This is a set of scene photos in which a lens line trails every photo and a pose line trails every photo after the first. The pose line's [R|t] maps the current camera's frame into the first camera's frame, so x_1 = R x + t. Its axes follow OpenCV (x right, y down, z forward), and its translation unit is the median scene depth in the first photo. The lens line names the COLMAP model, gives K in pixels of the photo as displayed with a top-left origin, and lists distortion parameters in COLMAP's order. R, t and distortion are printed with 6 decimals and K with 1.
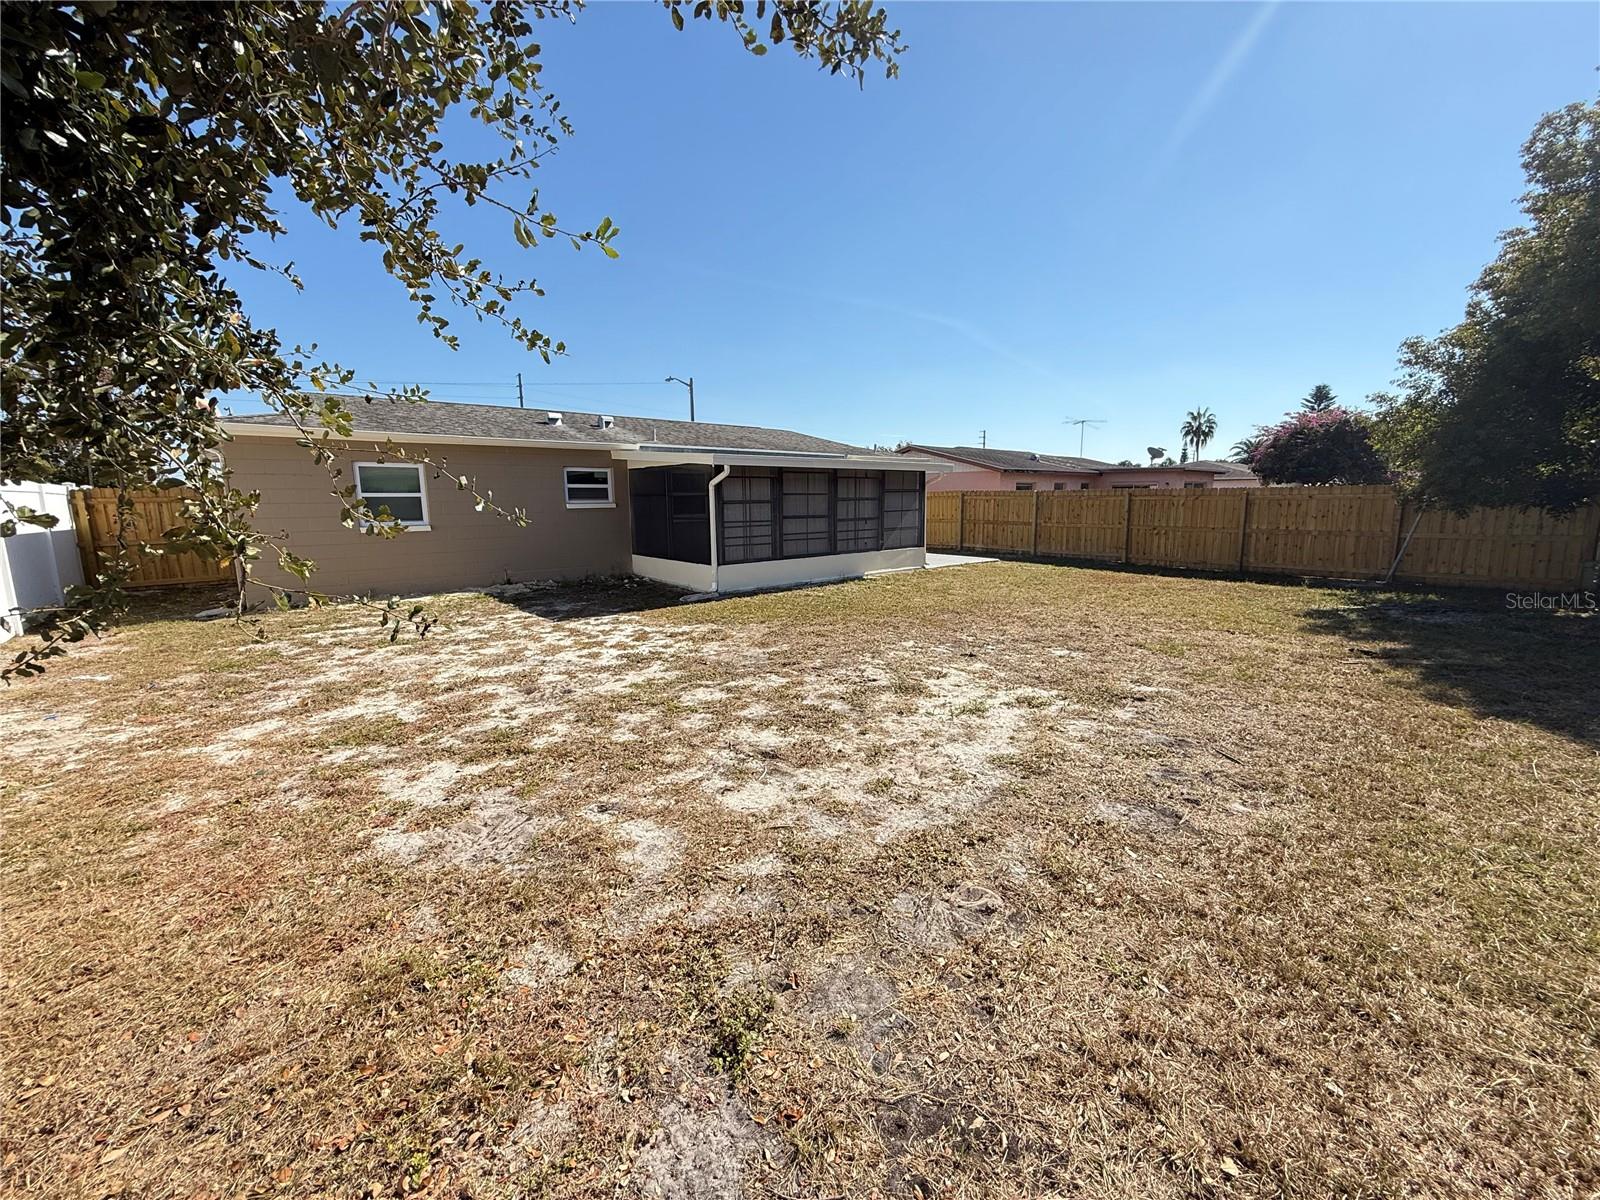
lens RADIAL K [[643.4, 0, 804.2], [0, 643.4, 601.8], [0, 0, 1]] dist [0.000752, 0.000010]
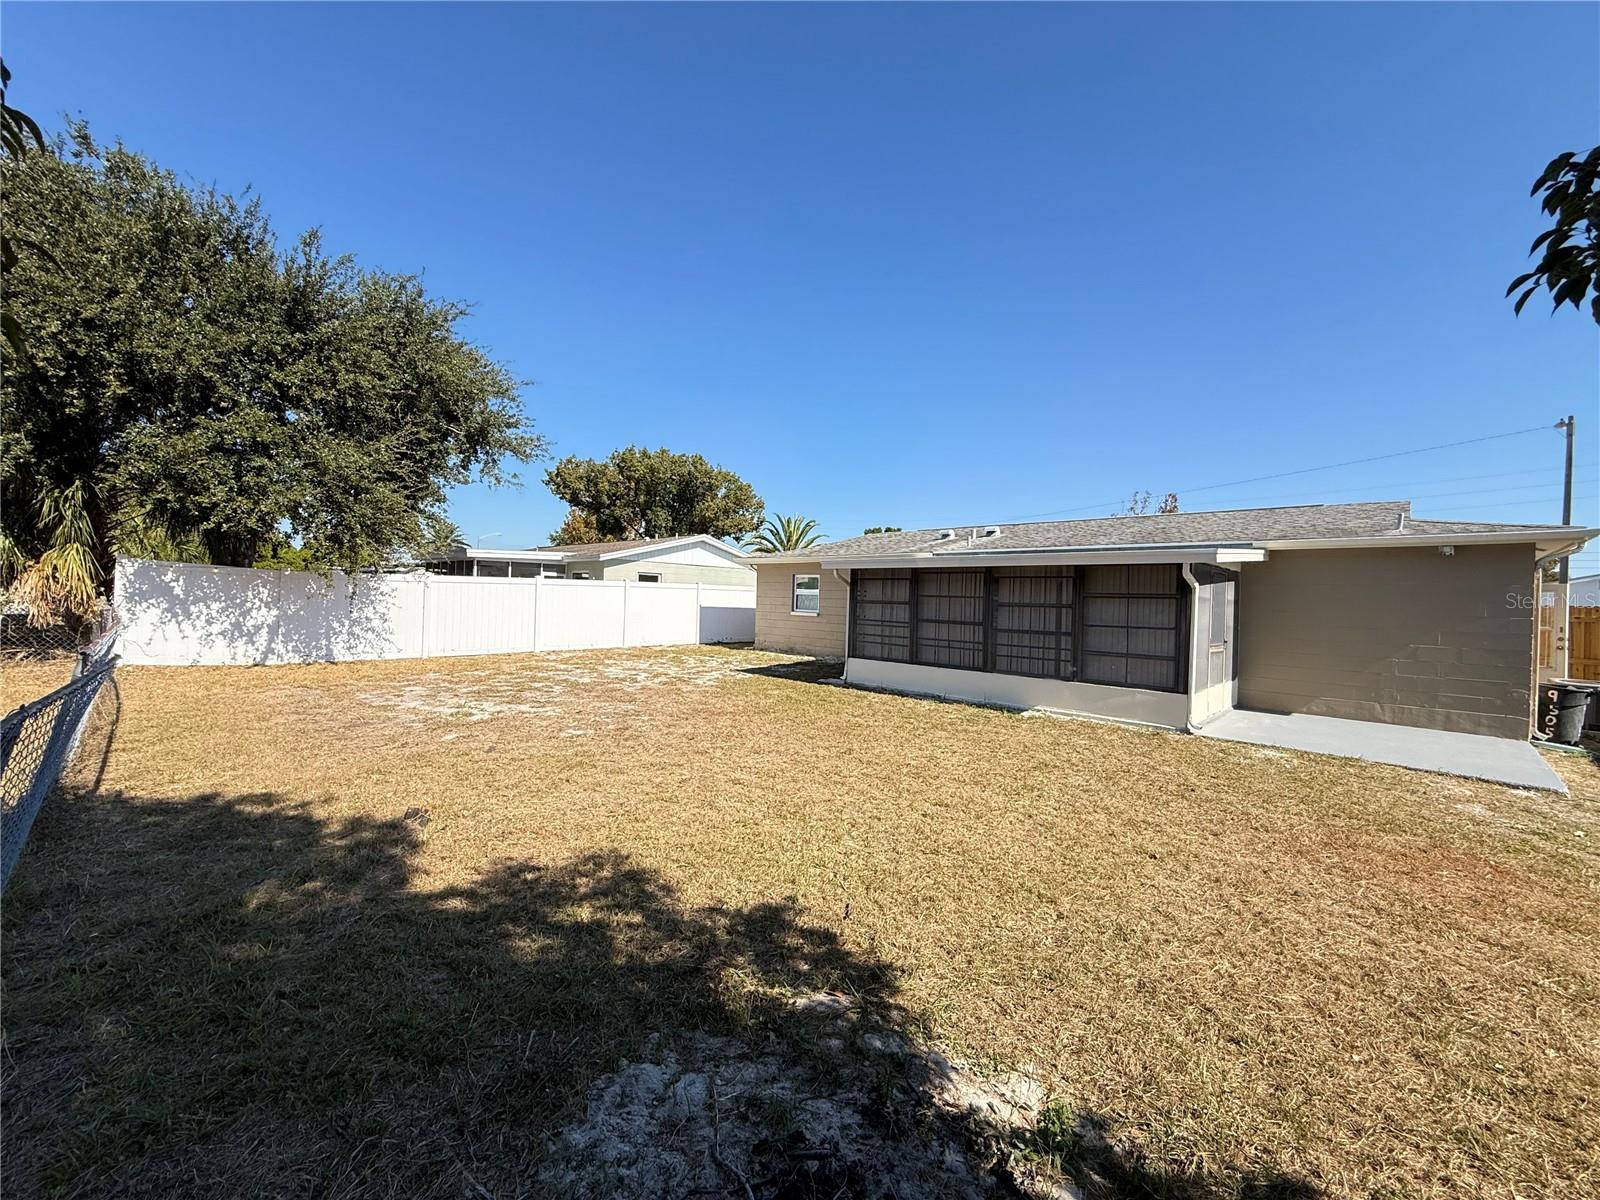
lens RADIAL K [[643.4, 0, 804.4], [0, 643.4, 598.0], [0, 0, 1]] dist [0.000752, 0.000010]
pose [[0.065876, 0.014571, -0.997721, 0.882000], [-0.182165, 0.983265, 0.002332, -0.131541], [0.981059, 0.181596, 0.067428, 0.743863]]
